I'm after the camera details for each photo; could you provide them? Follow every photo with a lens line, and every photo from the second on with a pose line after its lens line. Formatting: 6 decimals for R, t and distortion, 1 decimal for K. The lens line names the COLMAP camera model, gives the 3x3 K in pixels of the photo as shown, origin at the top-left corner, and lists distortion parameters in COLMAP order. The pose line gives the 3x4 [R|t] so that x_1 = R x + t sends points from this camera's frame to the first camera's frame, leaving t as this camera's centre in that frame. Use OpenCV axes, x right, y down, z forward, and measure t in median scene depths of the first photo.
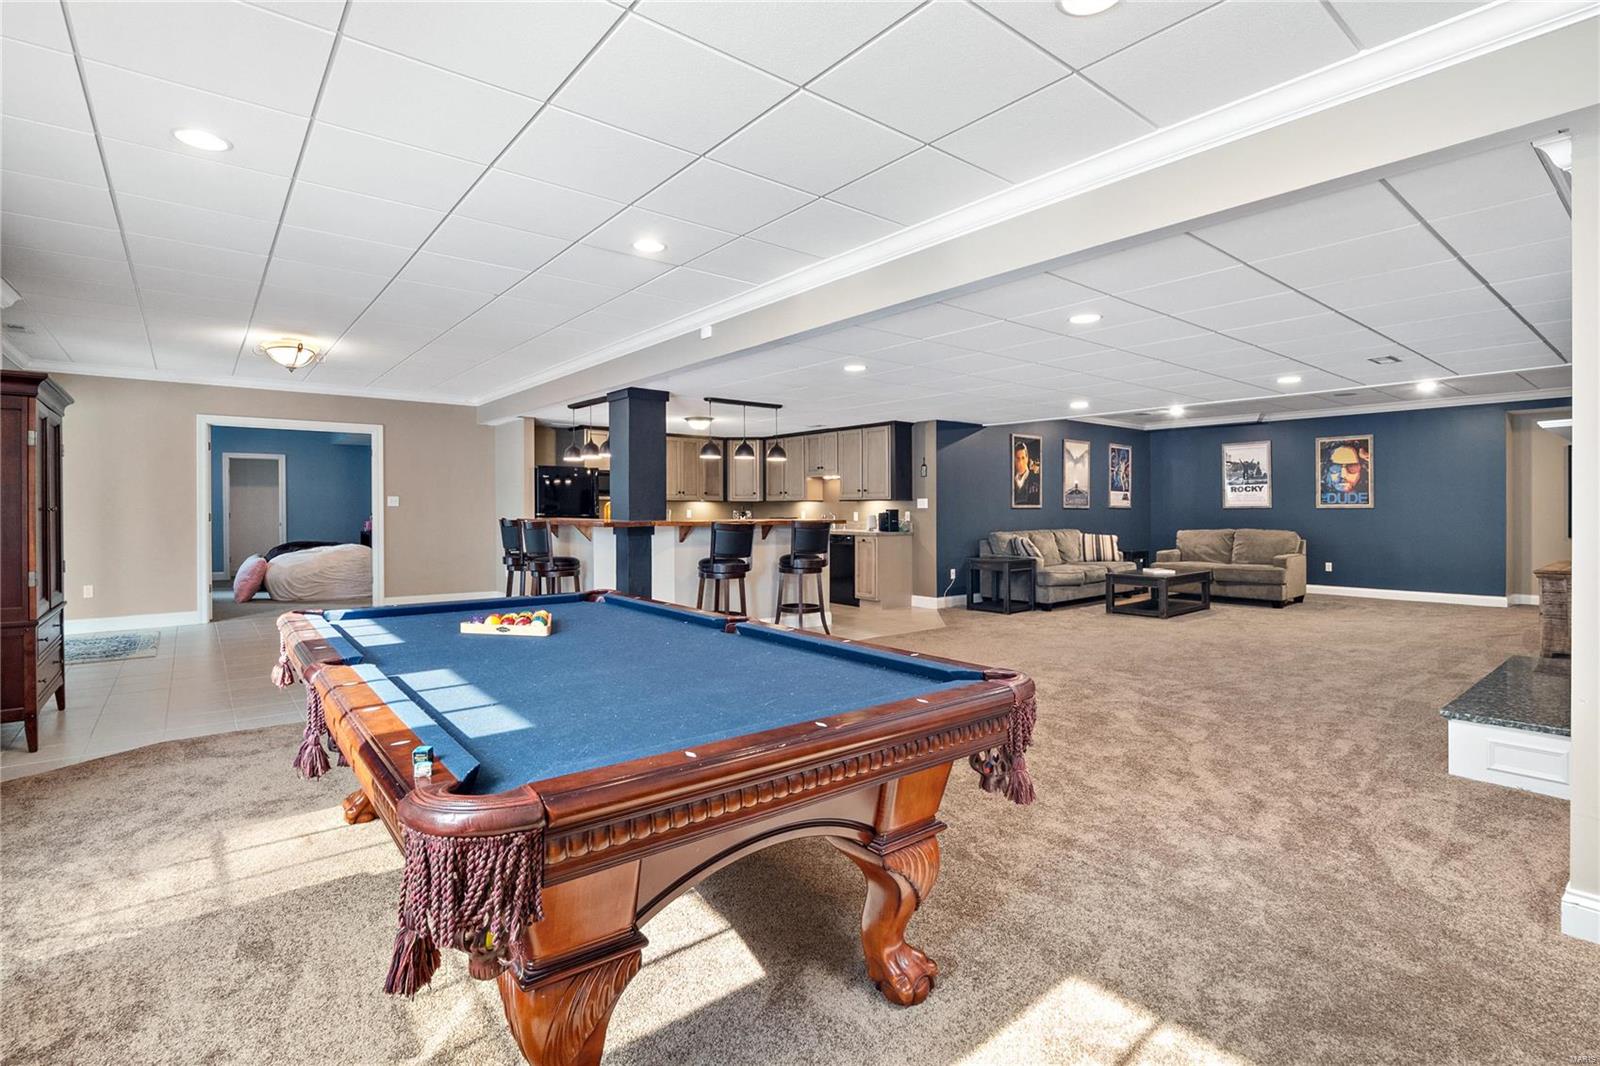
lens RADIAL K [[751.1, 0, 797.1], [0, 751.1, 512.0], [0, 0, 1]] dist [0.000325, -0.010295]
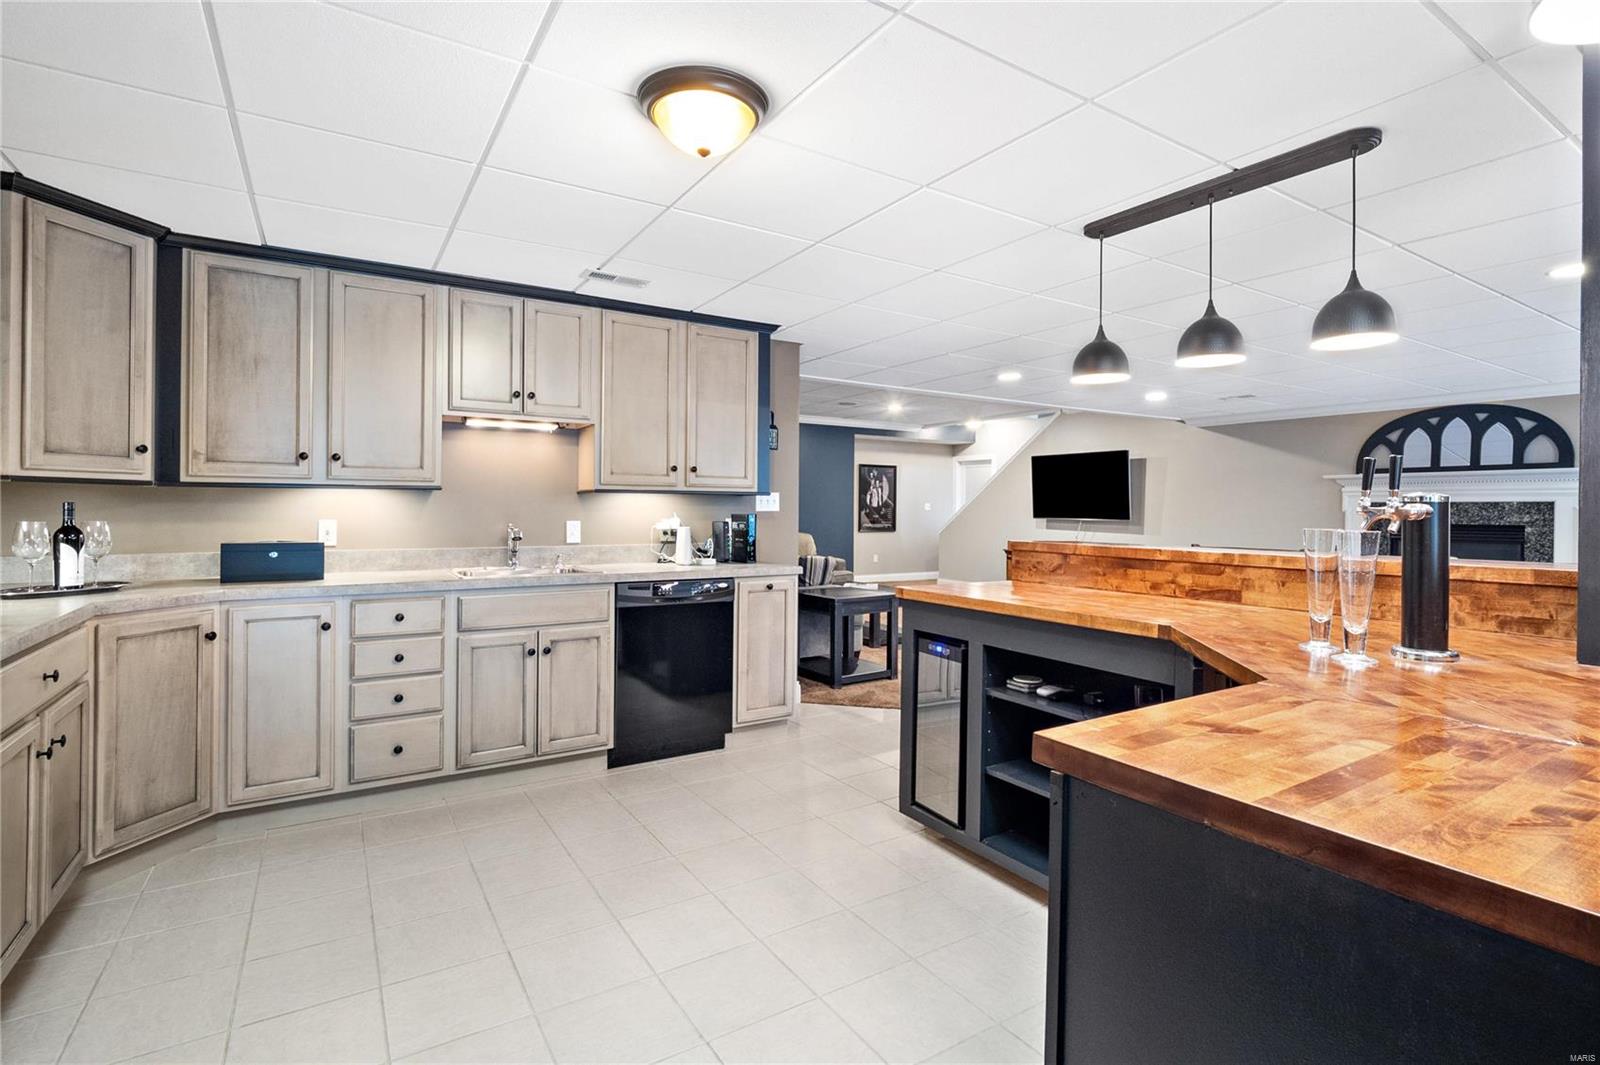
lens RADIAL K [[751.1, 0, 797.1], [0, 751.1, 511.5], [0, 0, 1]] dist [0.000325, -0.010295]
pose [[0.115077, -0.003156, 0.993352, -0.298686], [-0.001997, 0.999992, 0.003408, -0.005950], [-0.993355, -0.002376, 0.115070, 0.831525]]
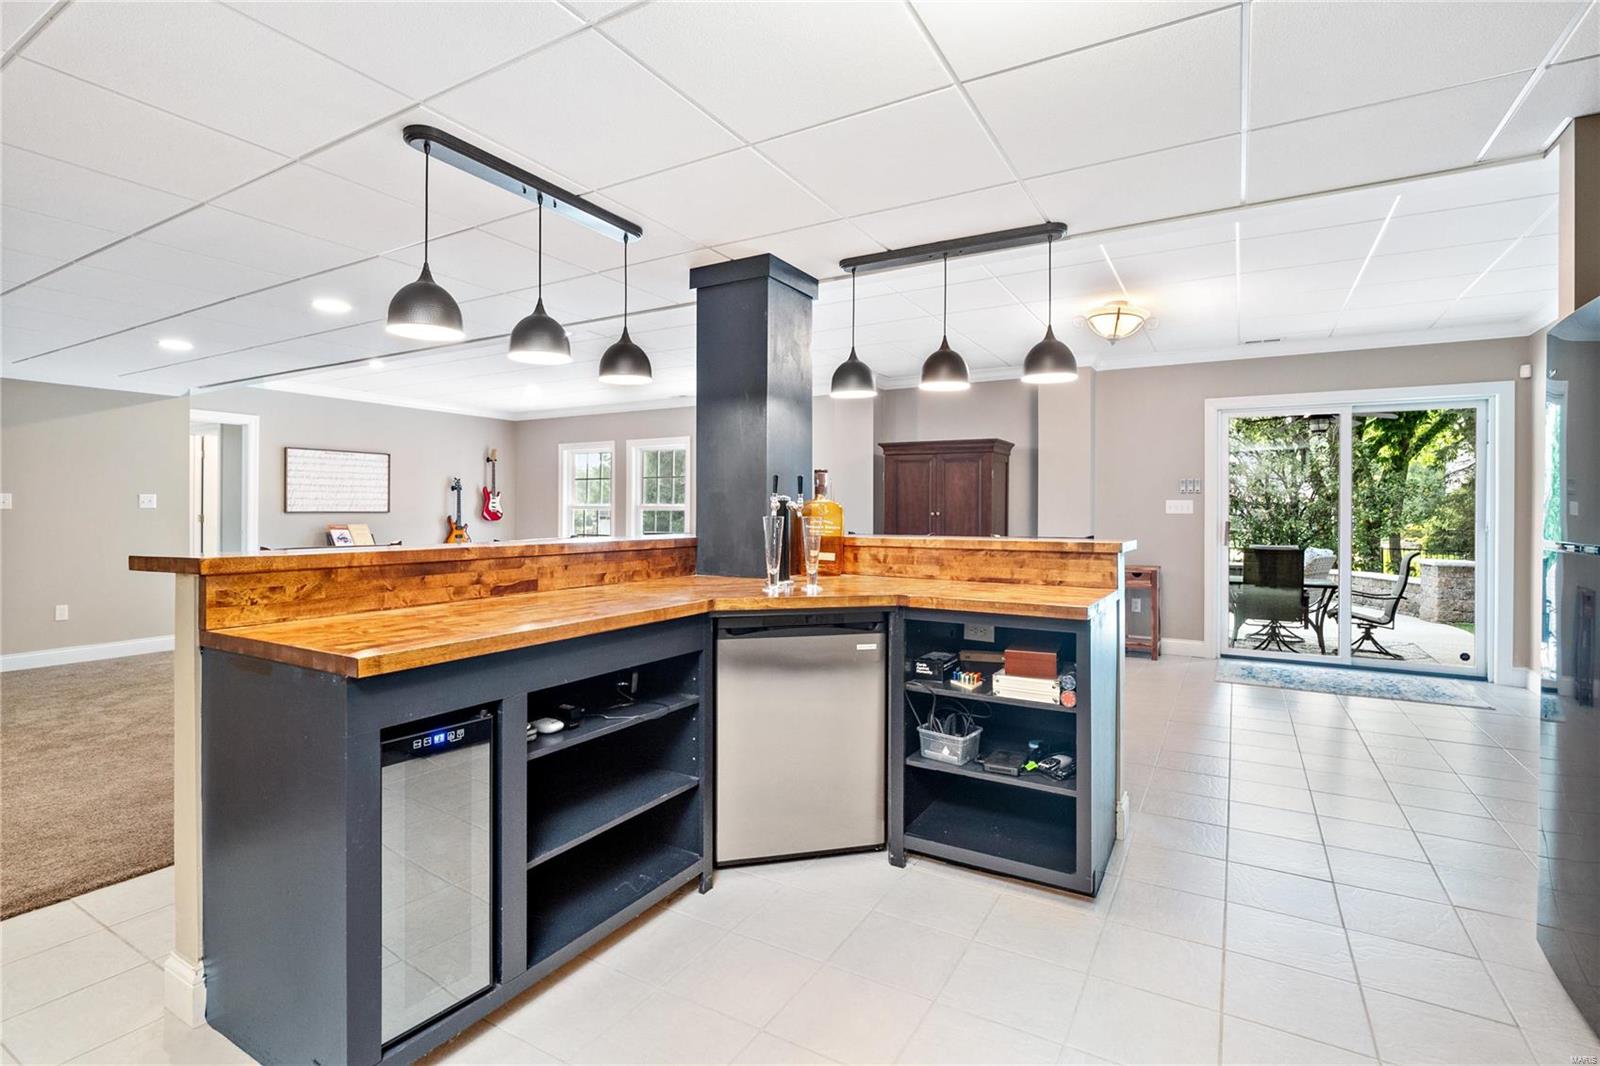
lens RADIAL K [[751.1, 0, 797.1], [0, 751.1, 512.0], [0, 0, 1]] dist [0.000325, -0.010295]
pose [[-0.937924, -0.003720, -0.346821, -0.049728], [-0.005868, 0.999970, 0.005141, -0.004877], [0.346791, 0.006857, -0.937917, 0.981312]]
